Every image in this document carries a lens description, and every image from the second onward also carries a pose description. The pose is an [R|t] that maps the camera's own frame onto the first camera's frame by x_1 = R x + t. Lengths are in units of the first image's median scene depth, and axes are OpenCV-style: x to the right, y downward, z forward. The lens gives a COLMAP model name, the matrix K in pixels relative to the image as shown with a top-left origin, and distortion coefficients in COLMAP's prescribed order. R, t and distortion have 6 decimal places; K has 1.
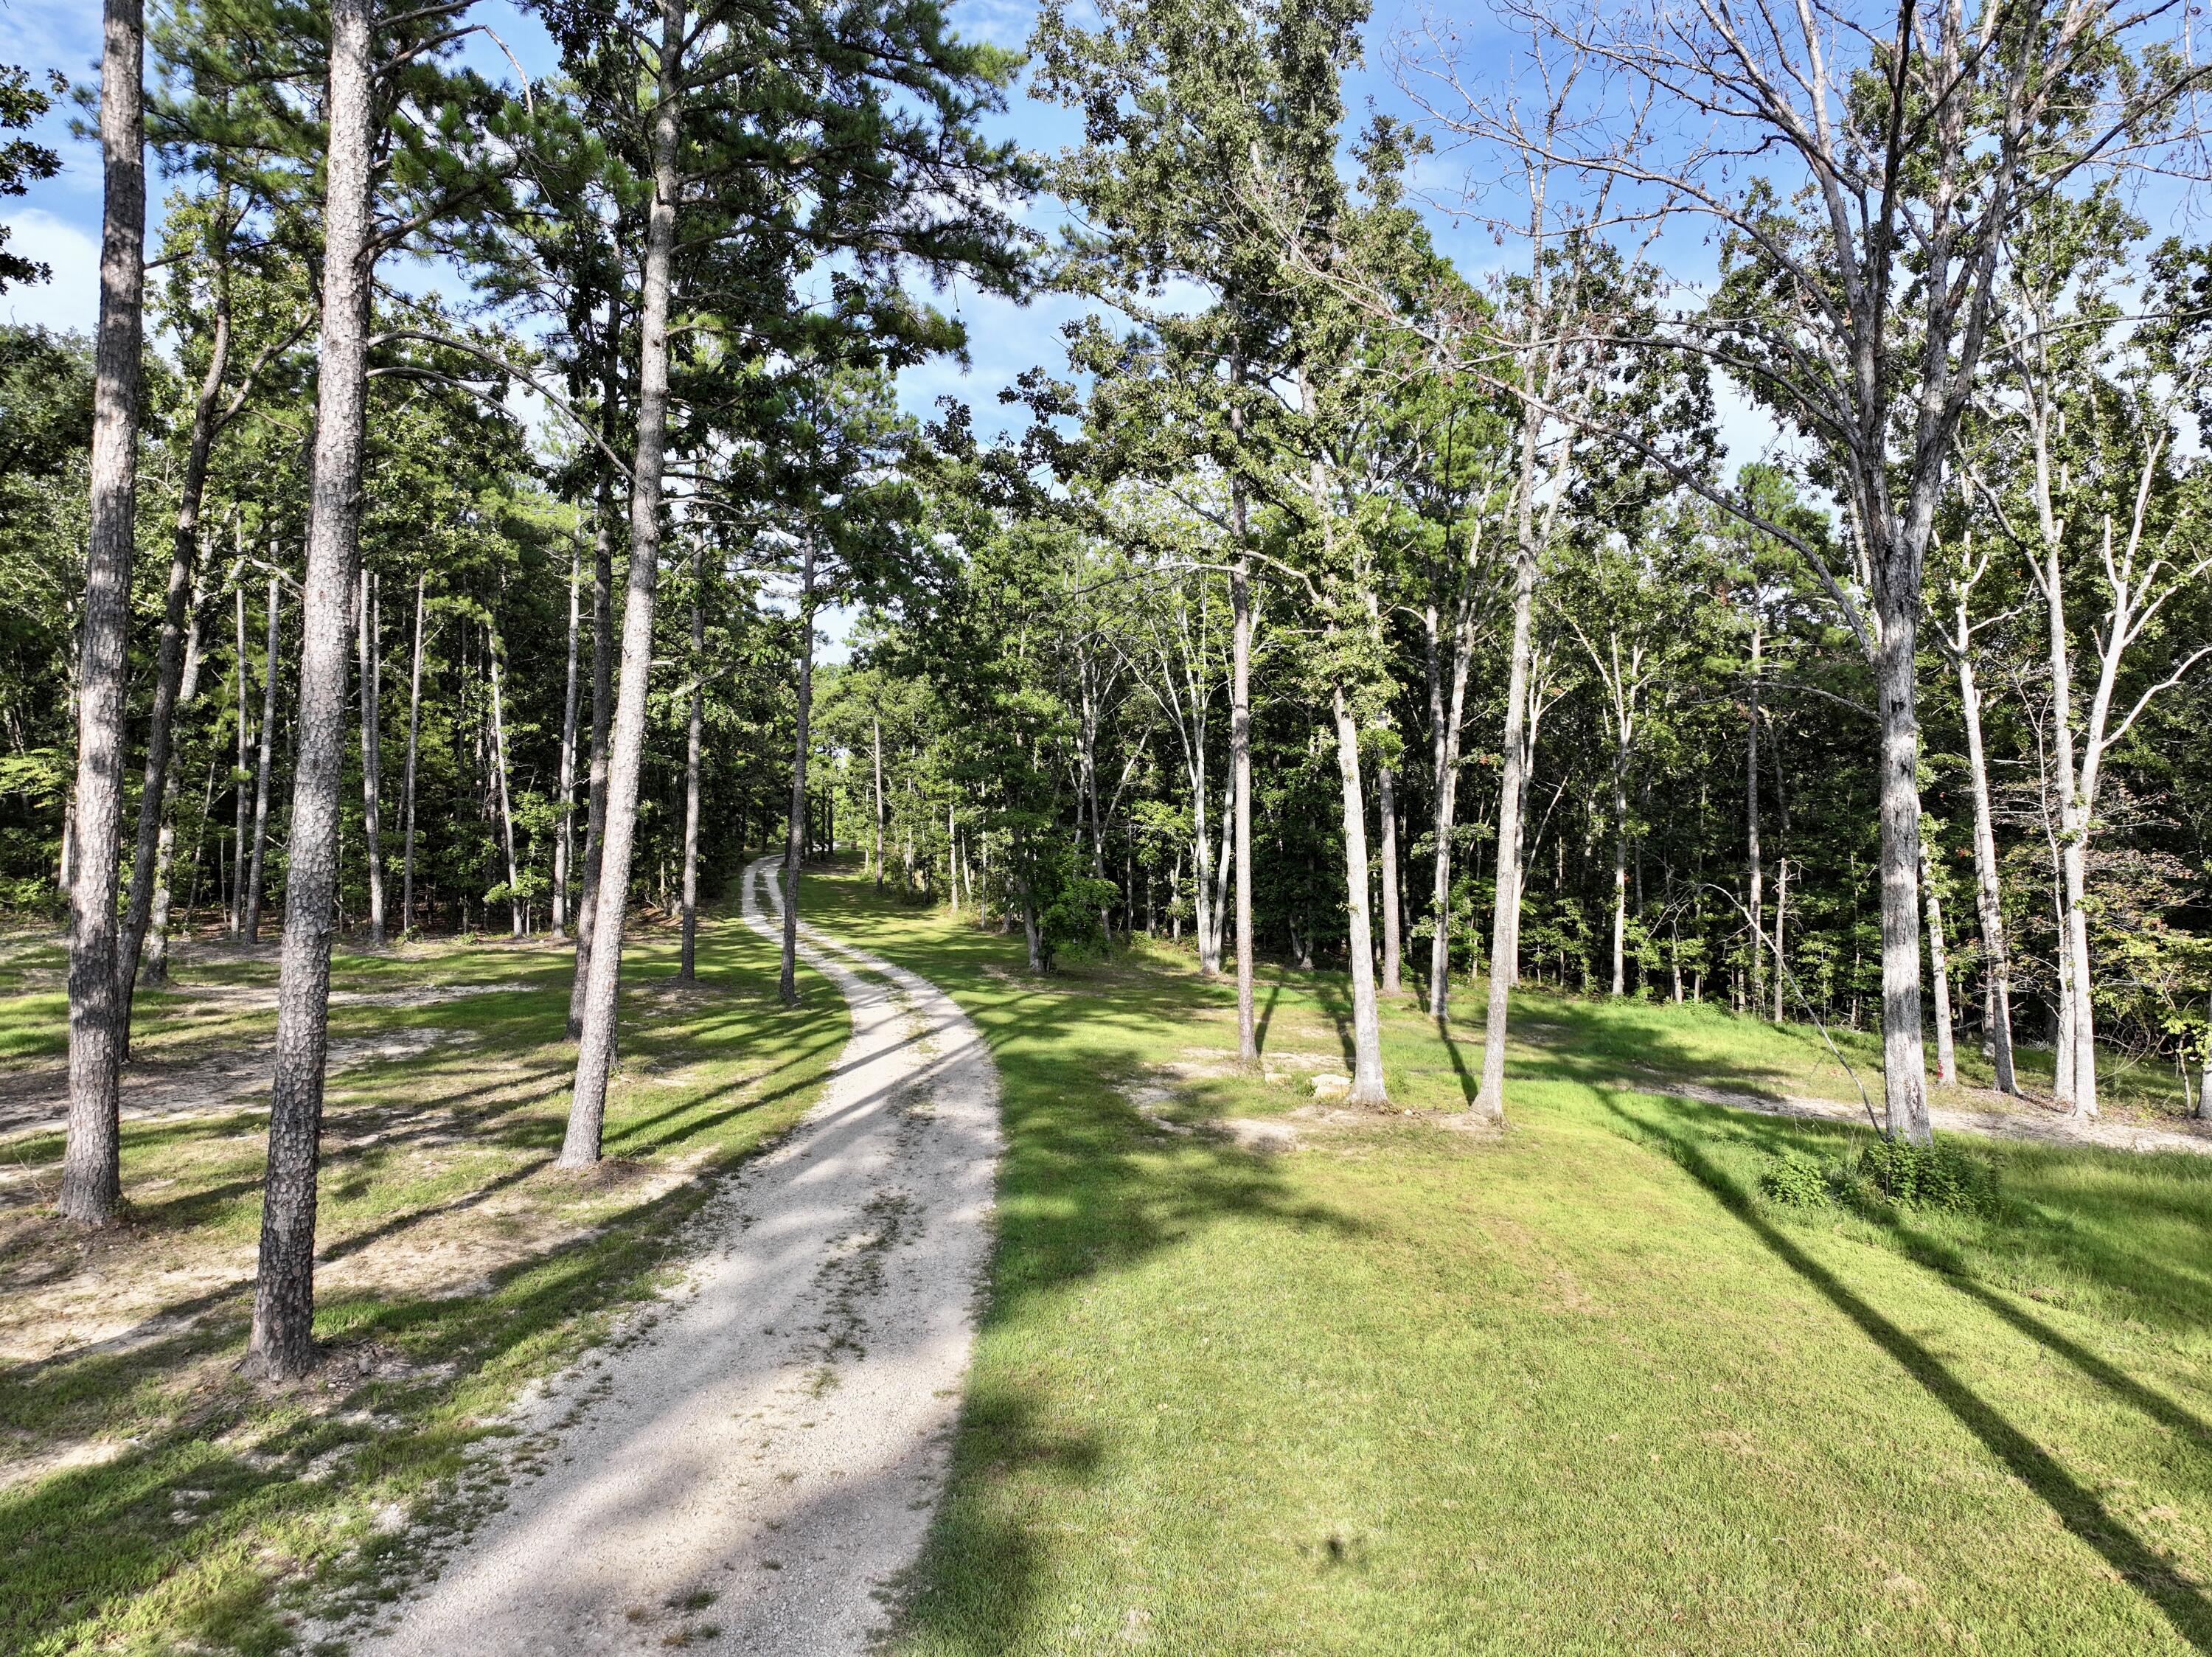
lens RADIAL K [[1560.8, 0, 1102.0], [0, 1560.8, 818.7], [0, 0, 1]] dist [0.006299, 0.023058]
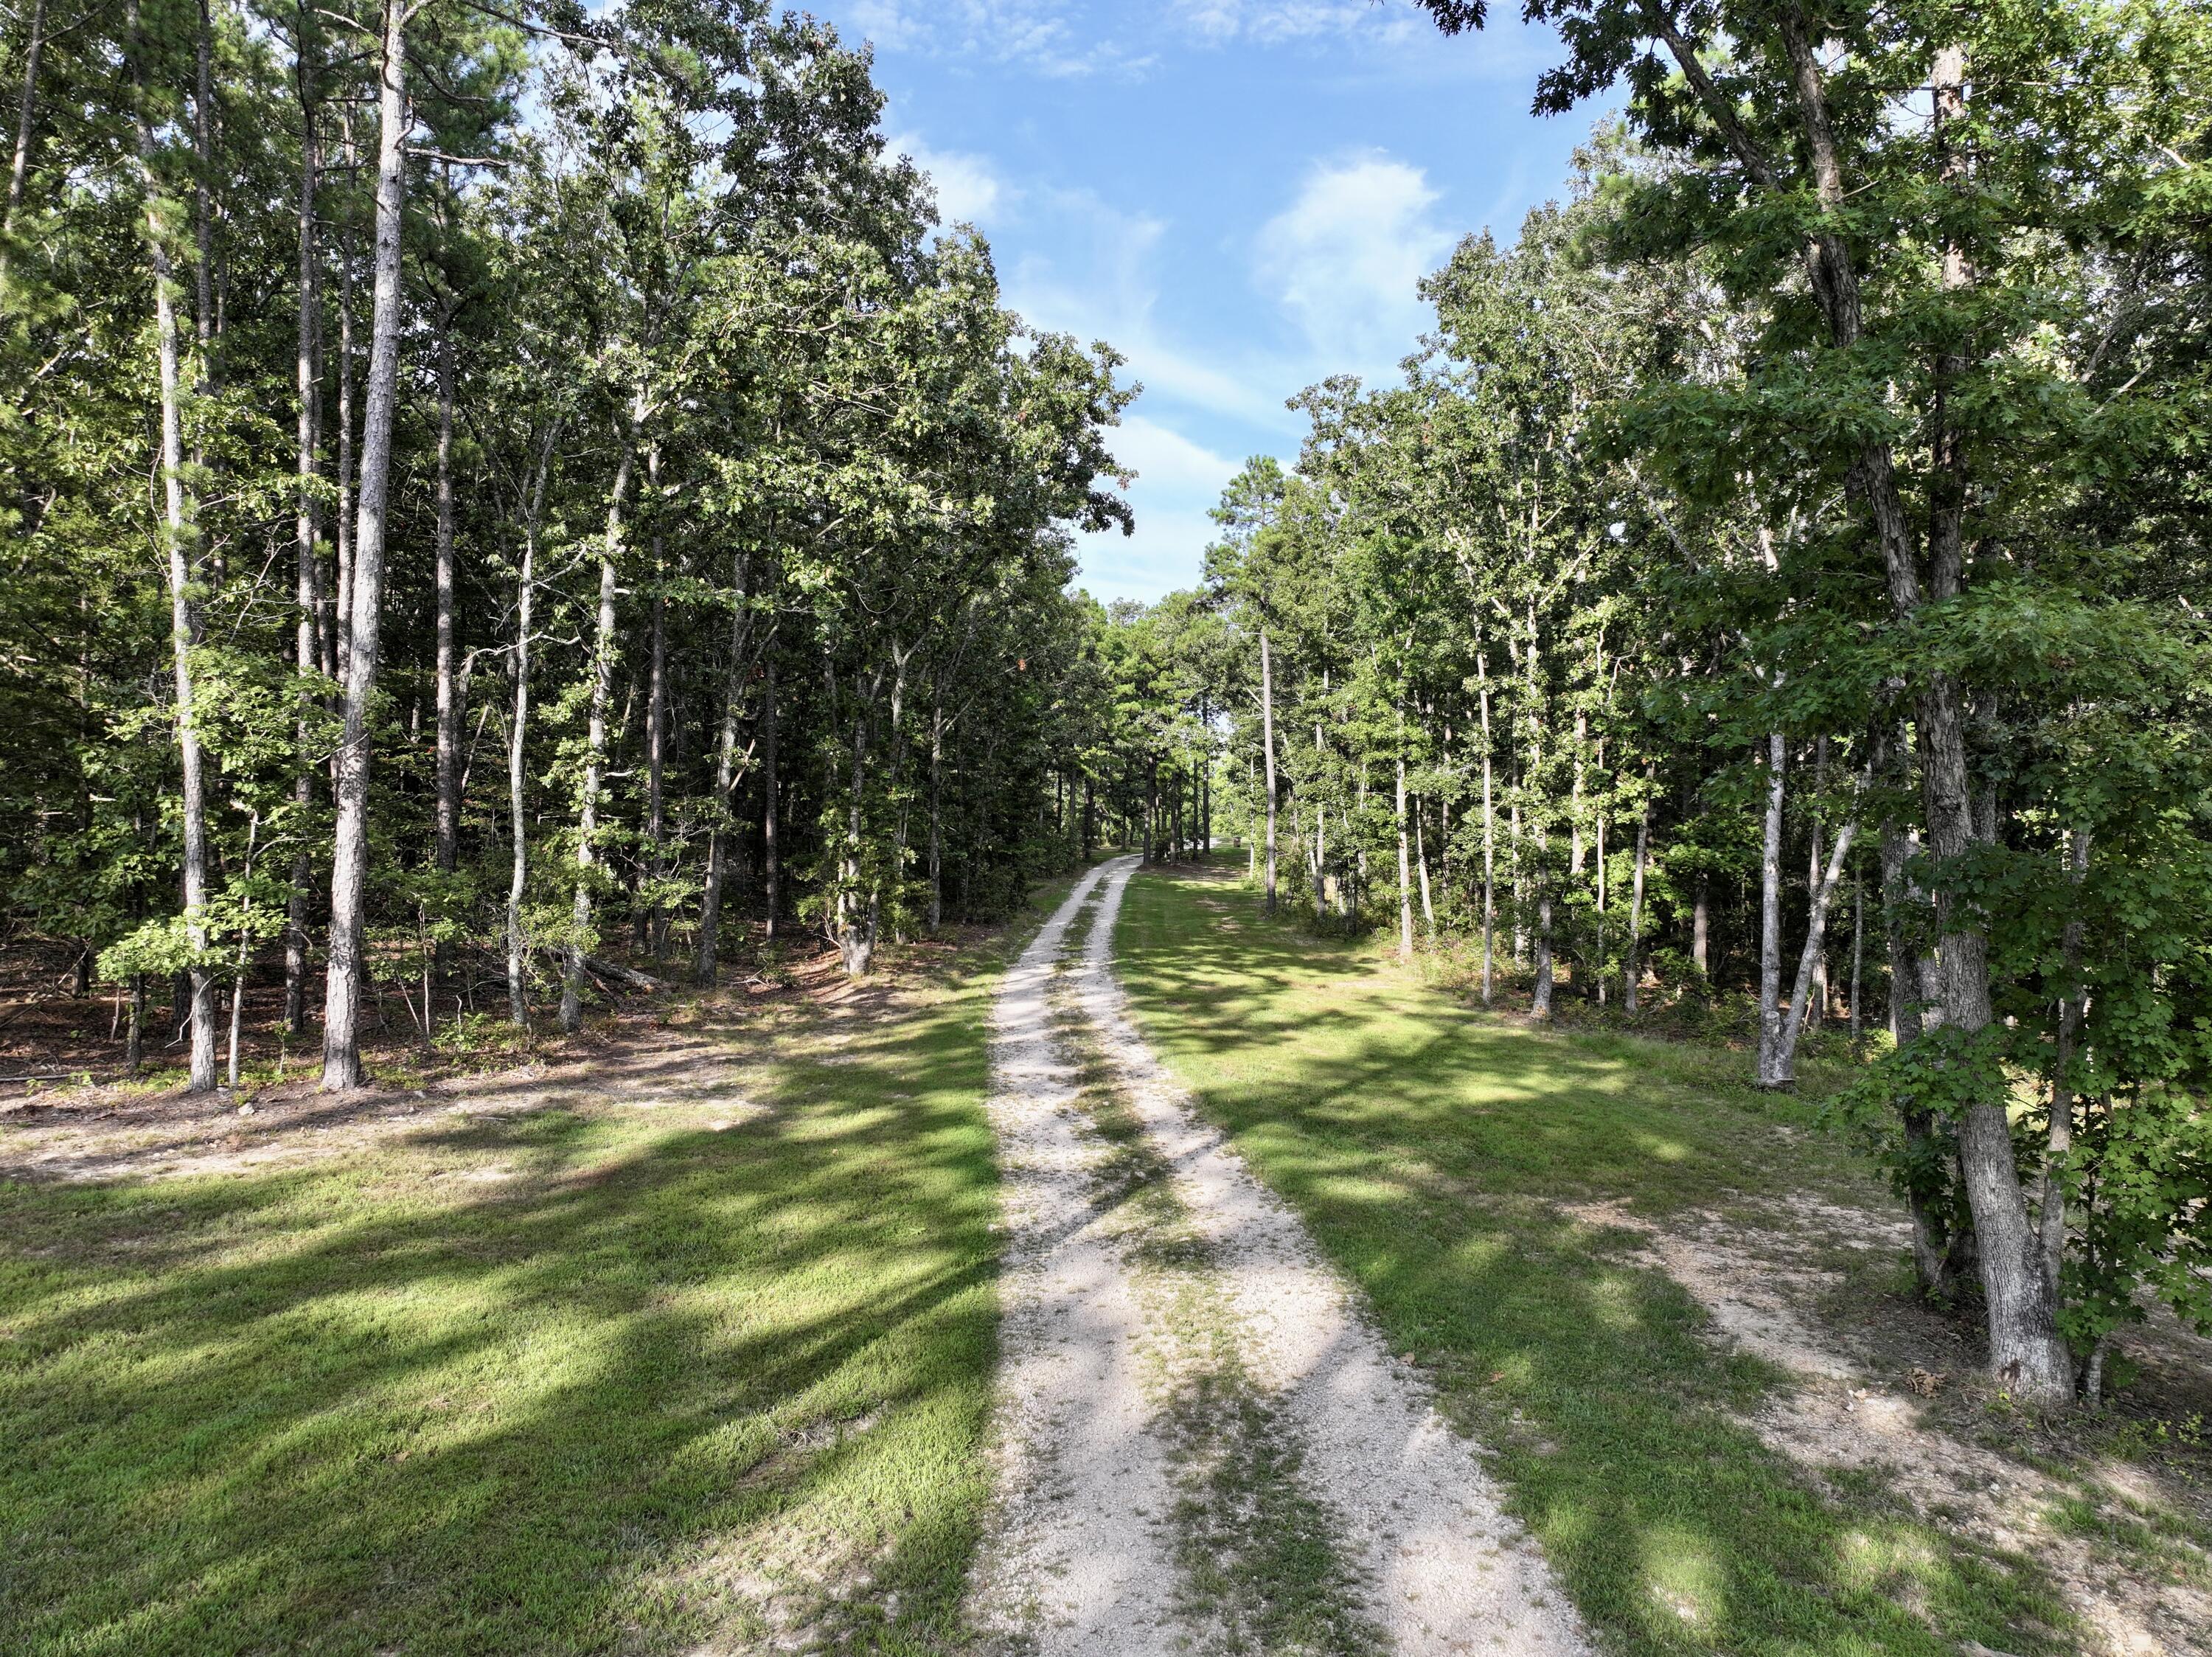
lens RADIAL K [[1560.8, 0, 1102.0], [0, 1560.8, 818.7], [0, 0, 1]] dist [0.006299, 0.023058]
pose [[0.969568, -0.004594, -0.244780, -0.053450], [0.004382, 0.999989, -0.001412, 0.010030], [0.244784, 0.000296, 0.969578, 0.365410]]
